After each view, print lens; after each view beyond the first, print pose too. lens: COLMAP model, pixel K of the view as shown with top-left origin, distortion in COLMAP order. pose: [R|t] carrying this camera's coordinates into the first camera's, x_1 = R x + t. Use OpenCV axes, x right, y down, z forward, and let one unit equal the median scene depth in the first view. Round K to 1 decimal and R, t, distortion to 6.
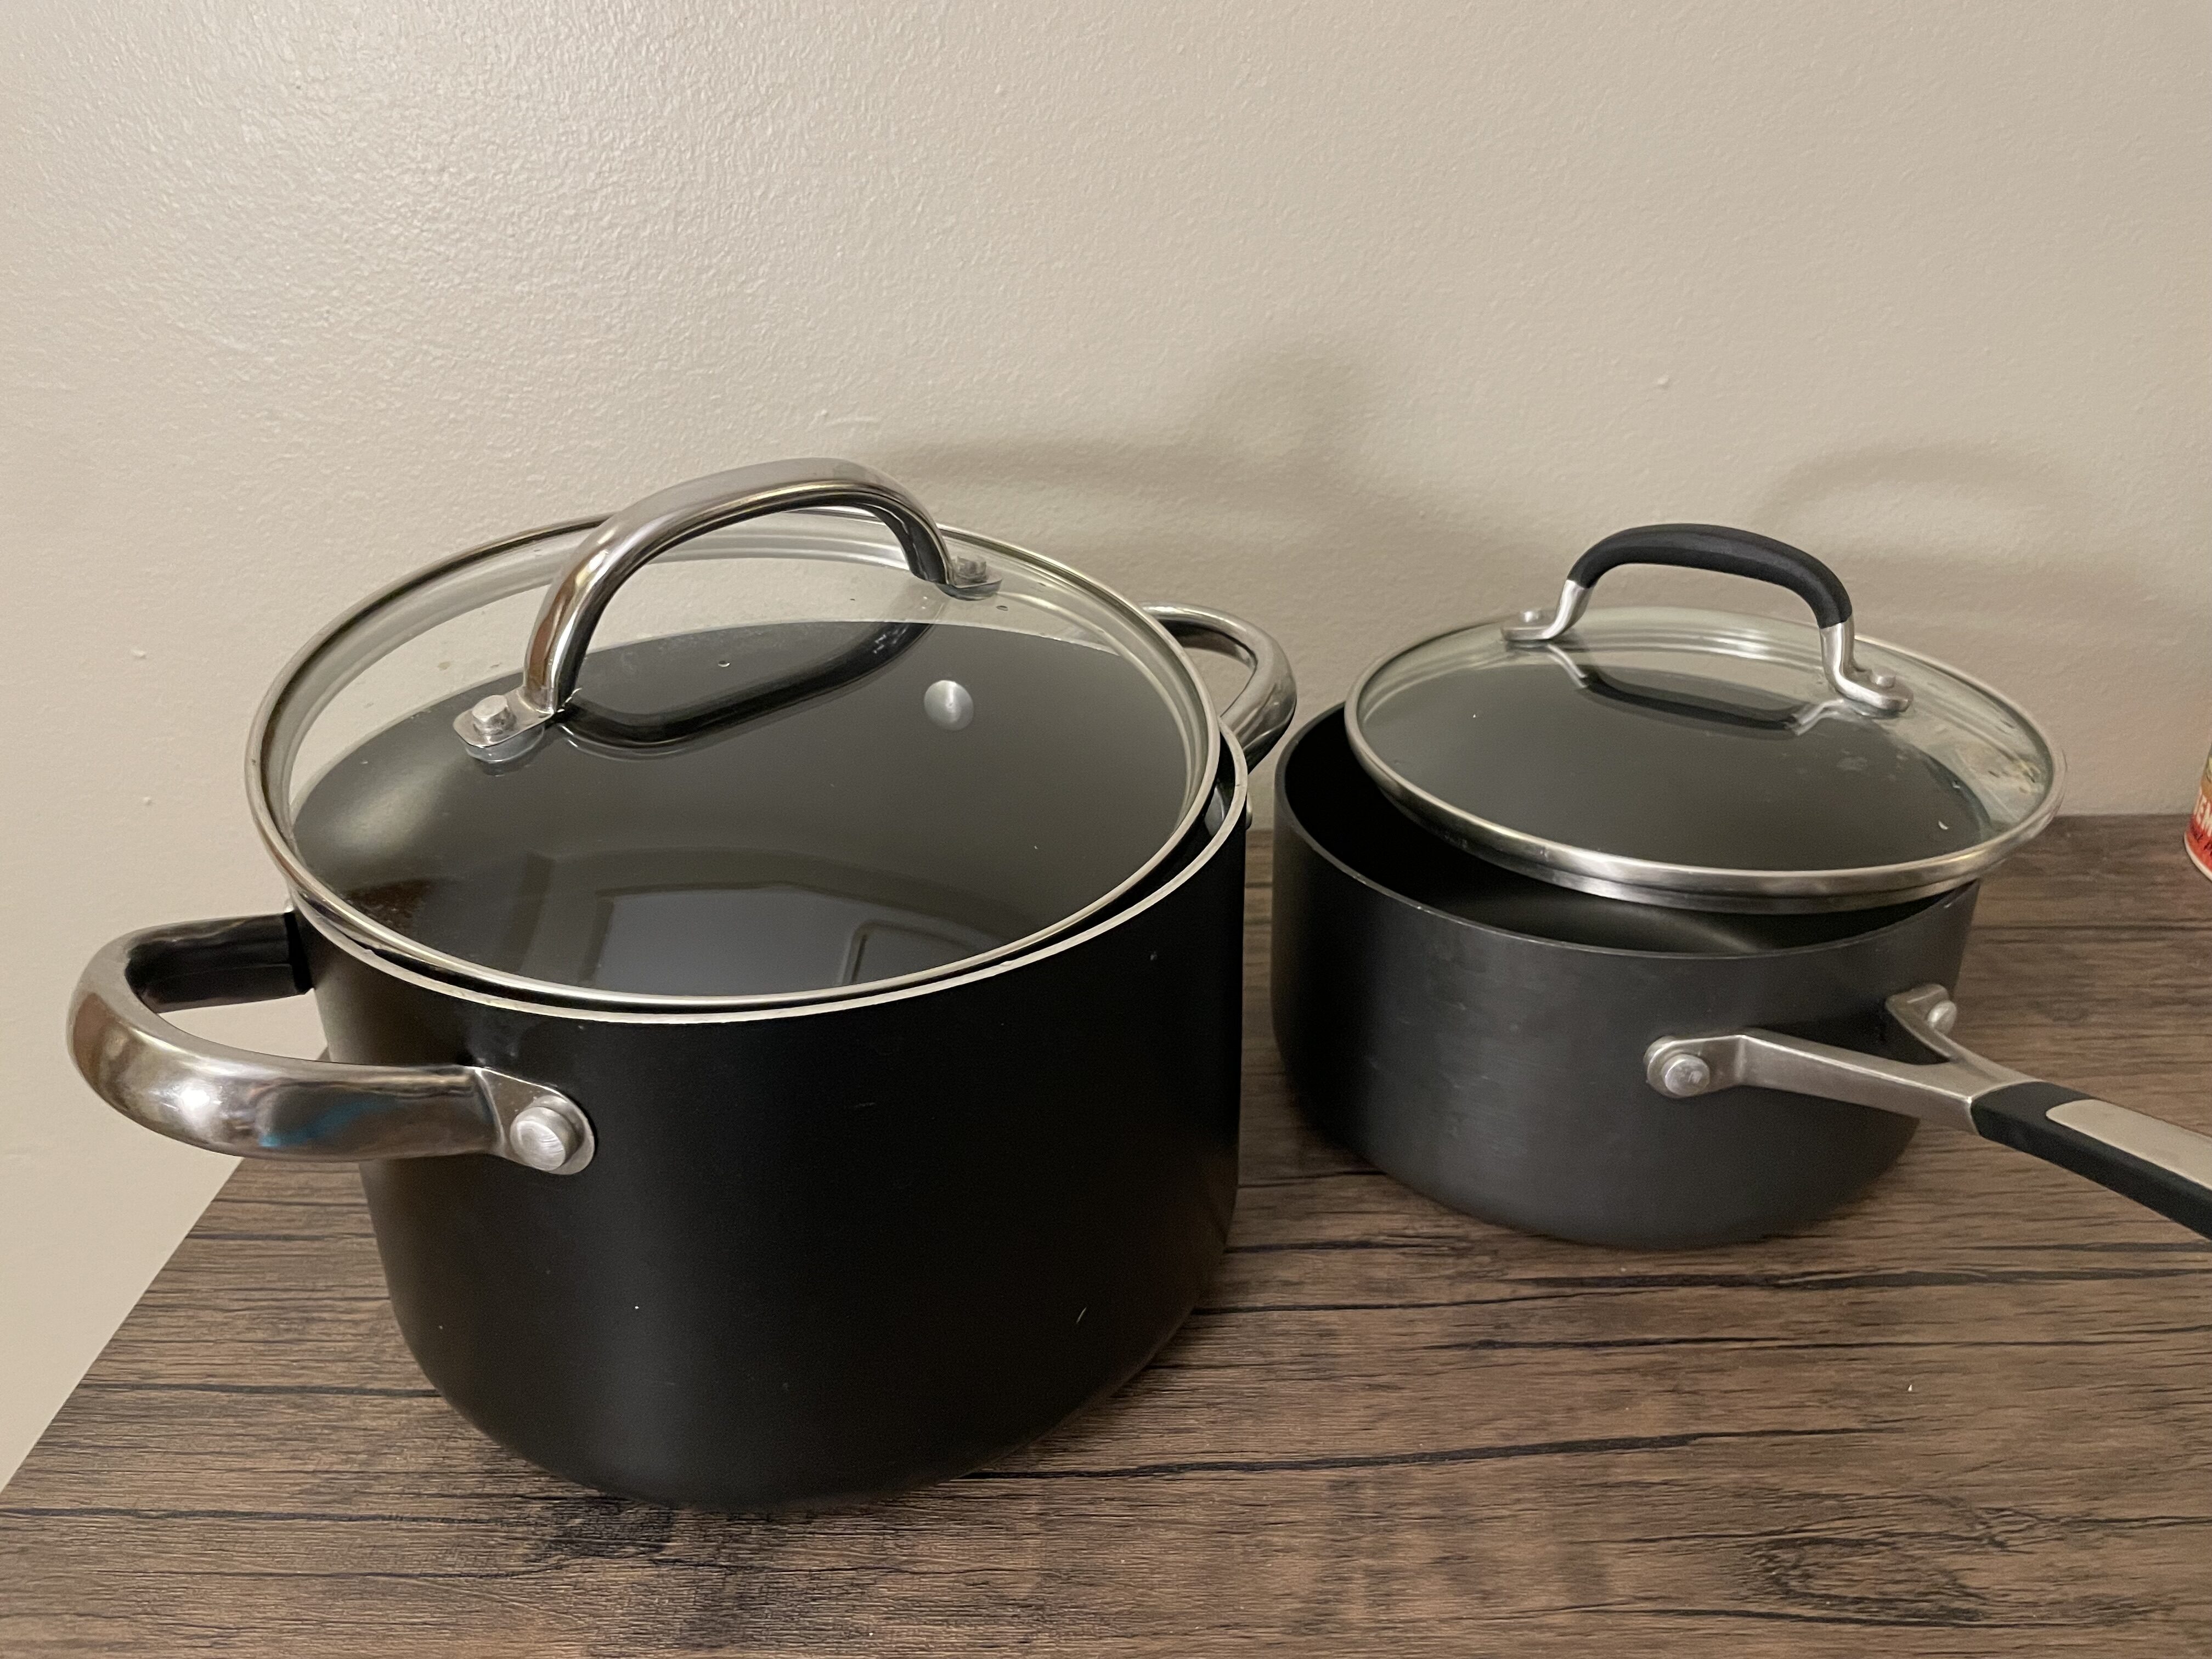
lens RADIAL K [[1711.4, 0, 1113.4], [0, 1711.4, 821.0], [0, 0, 1]] dist [0.076141, -0.118977]
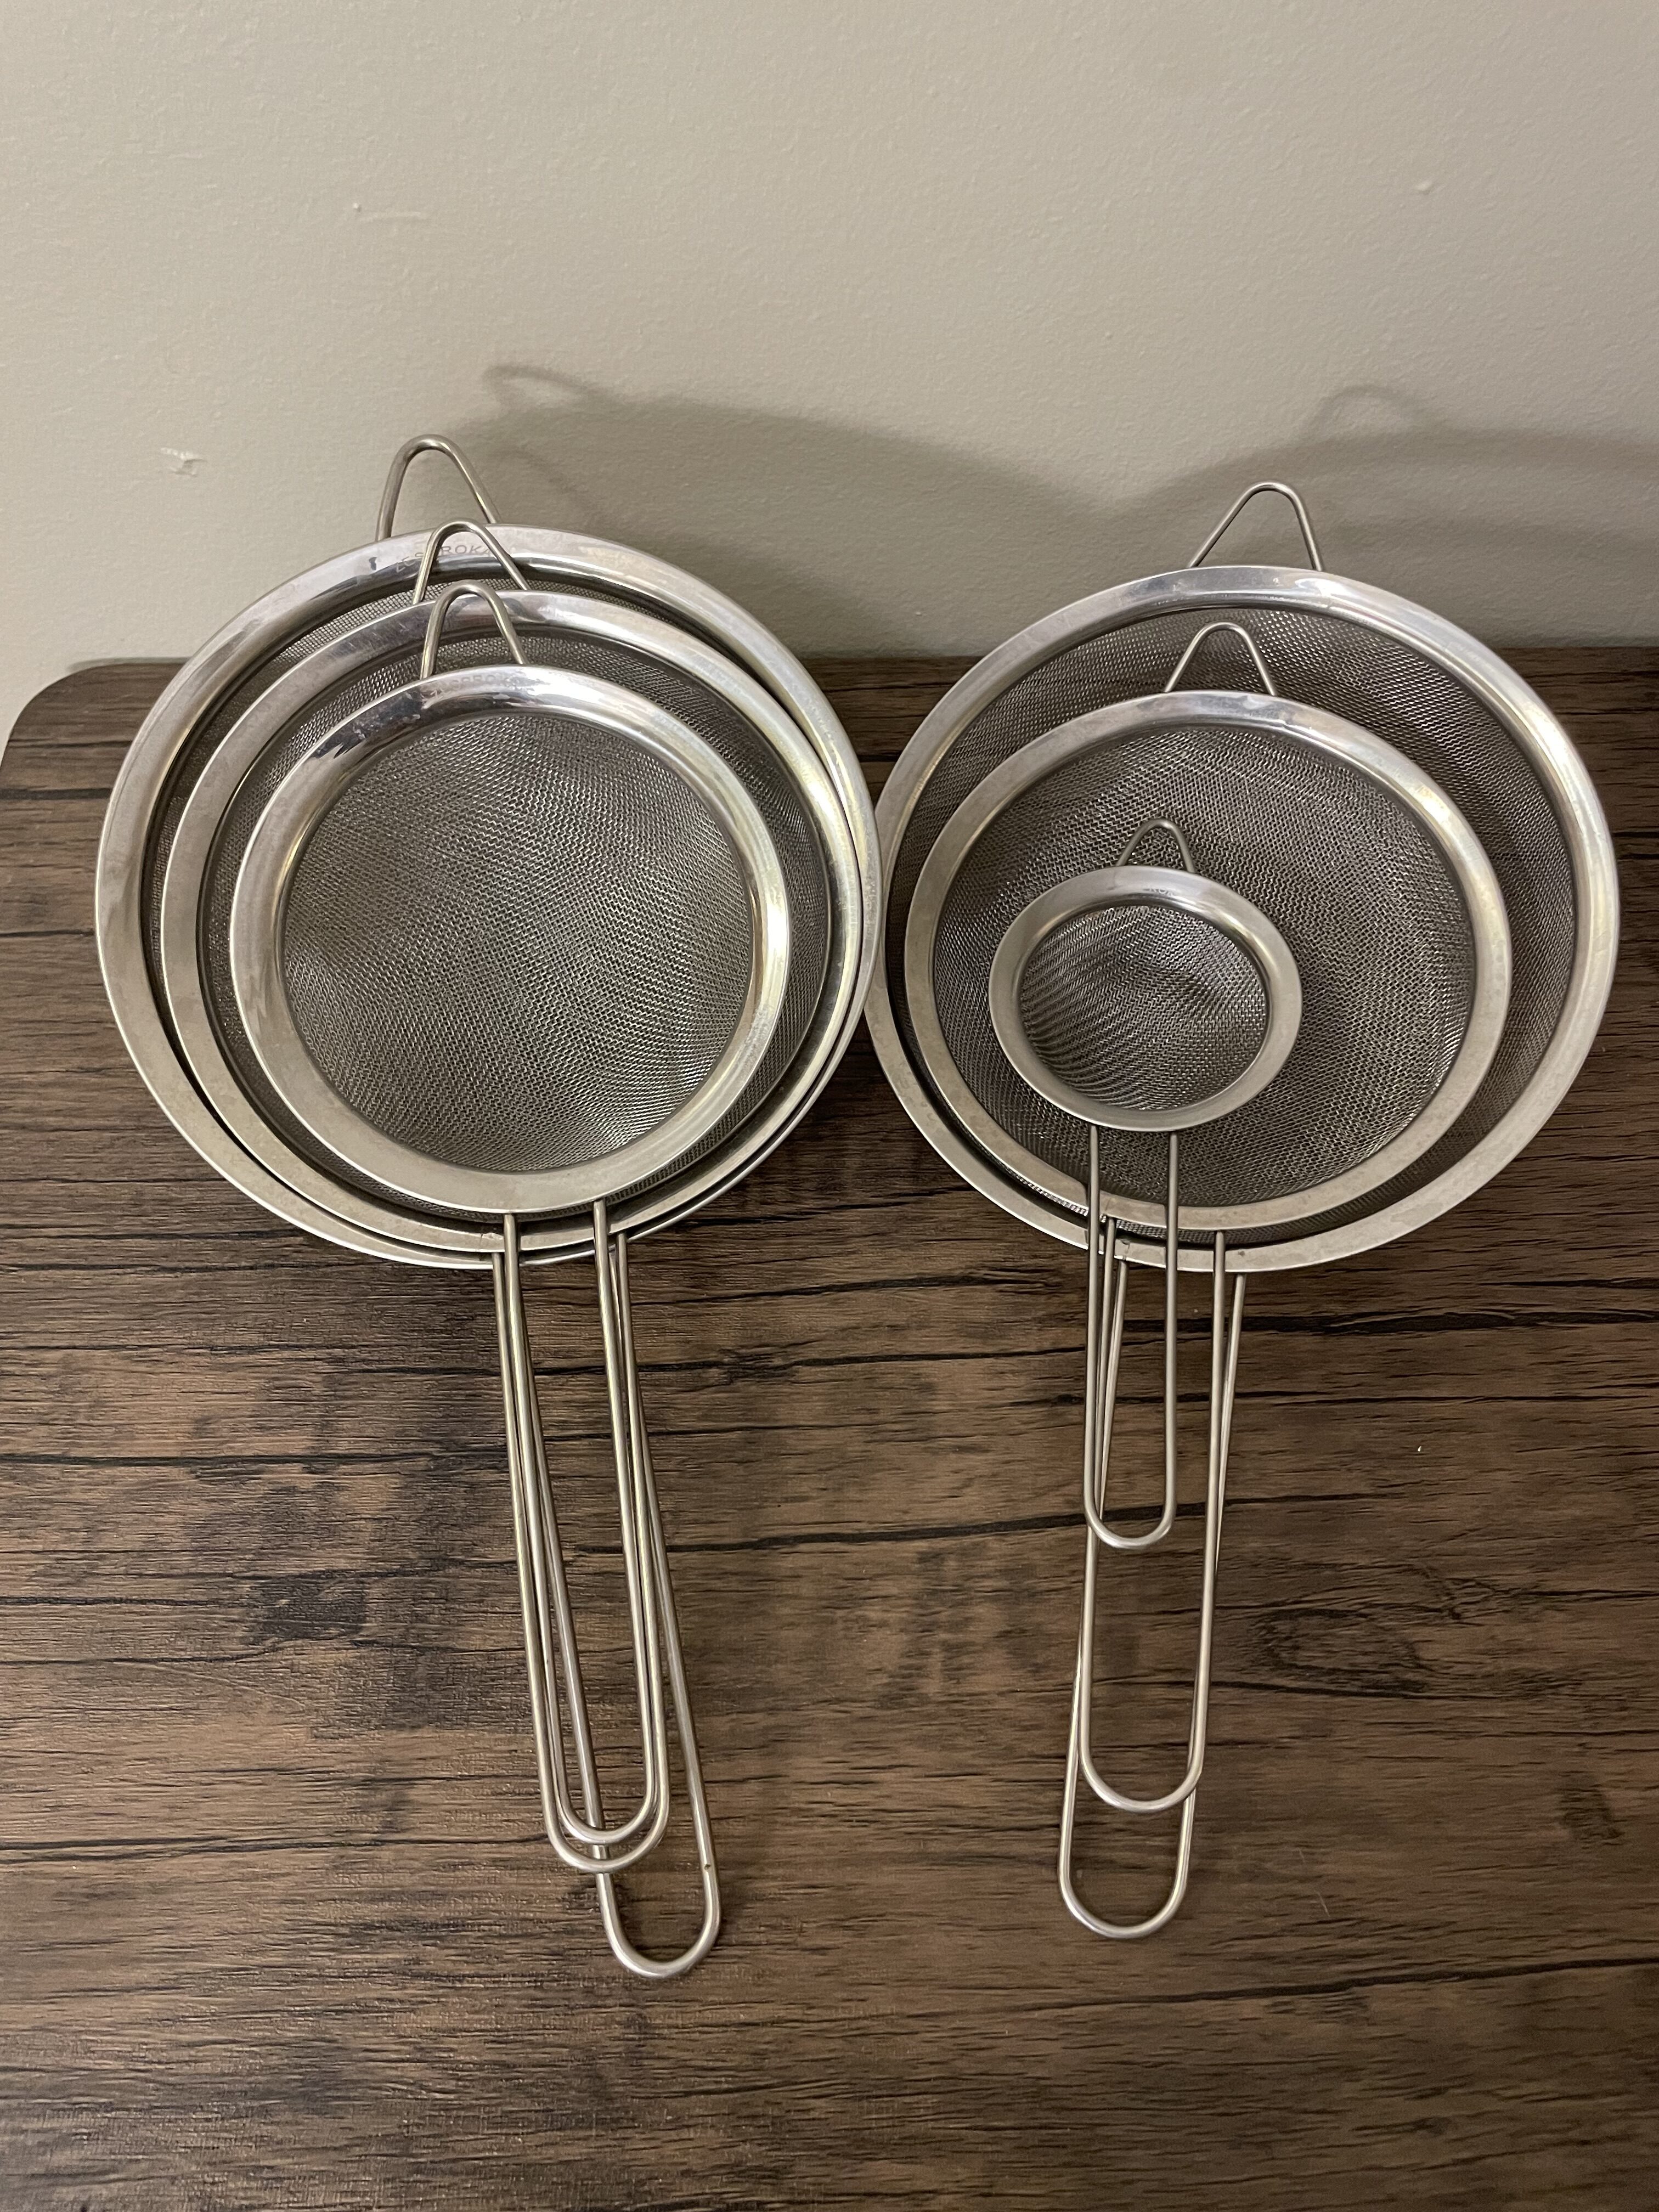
lens RADIAL K [[1711.4, 0, 844.7], [0, 1711.4, 1096.5], [0, 0, 1]] dist [0.076141, -0.118977]
pose [[0.998828, -0.006577, 0.047947, 0.017495], [-0.021121, 0.832162, 0.554131, -0.501093], [-0.043544, -0.554494, 0.831048, 0.176926]]
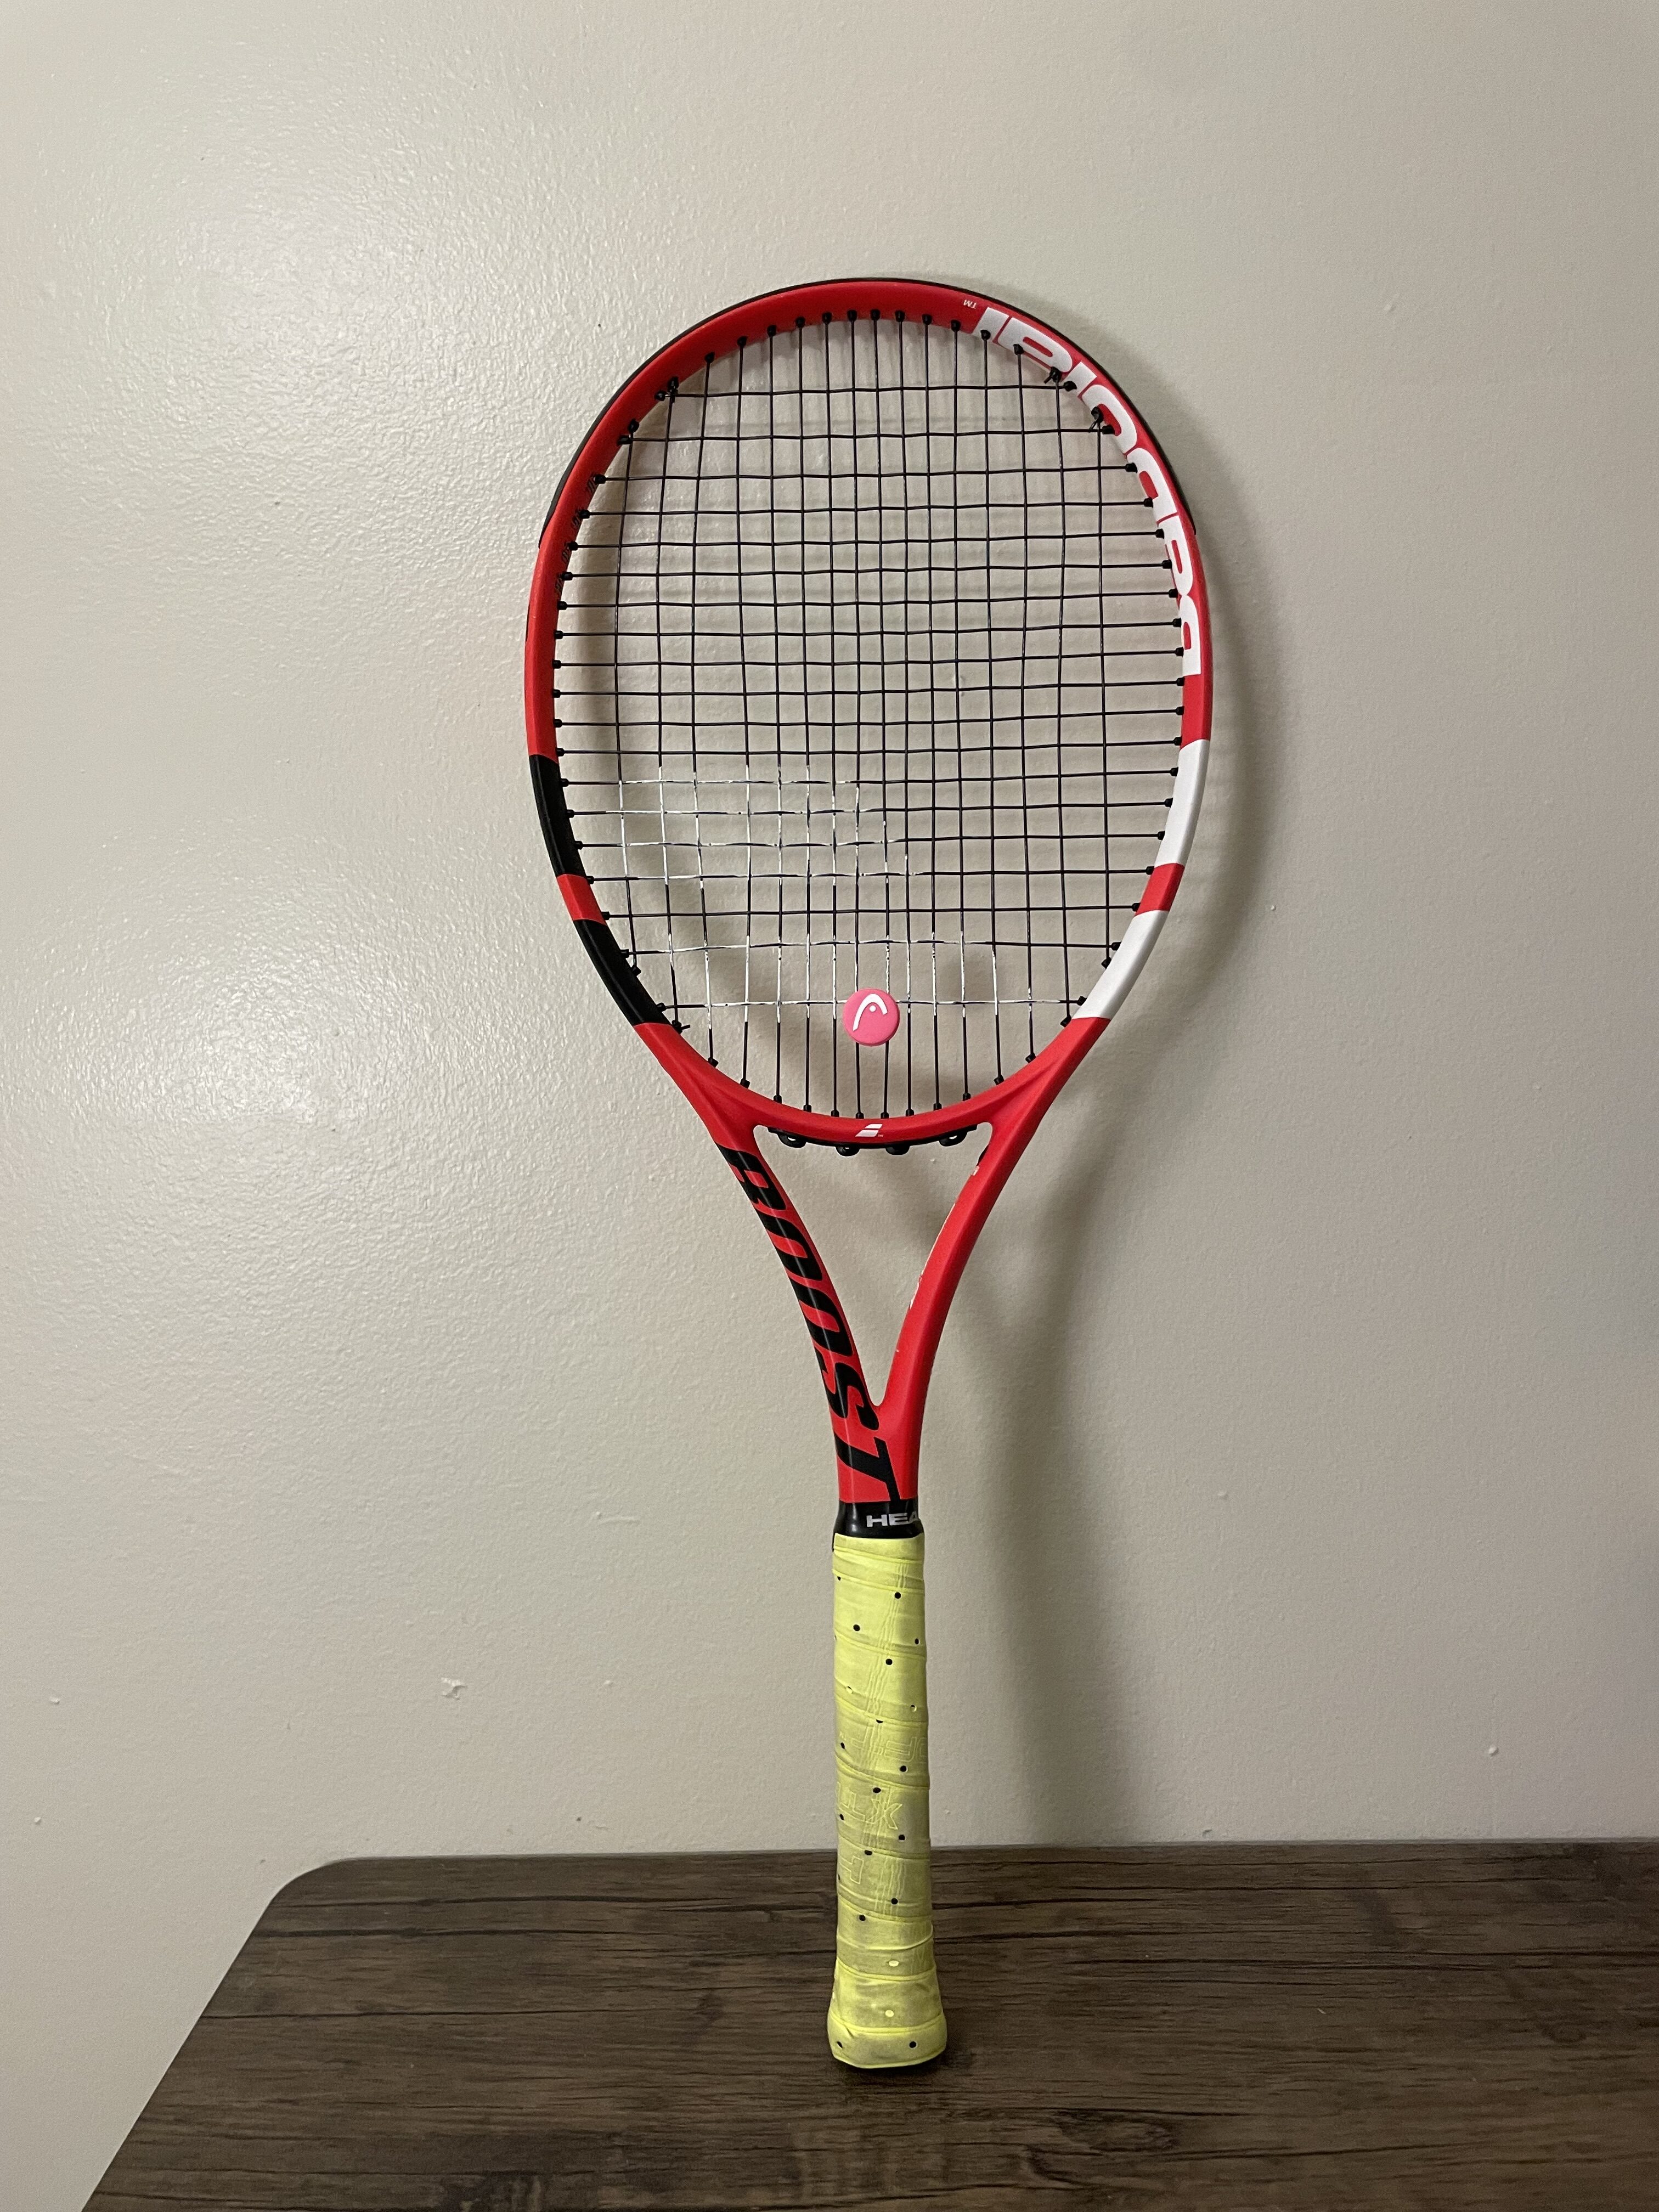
lens RADIAL K [[1711.4, 0, 841.9], [0, 1711.4, 1078.5], [0, 0, 1]] dist [0.076141, -0.118977]
pose [[0.999836, -0.002049, -0.017988, 0.068607], [-0.004293, 0.938417, -0.345479, -0.137014], [0.017588, 0.345499, 0.938254, -0.548119]]
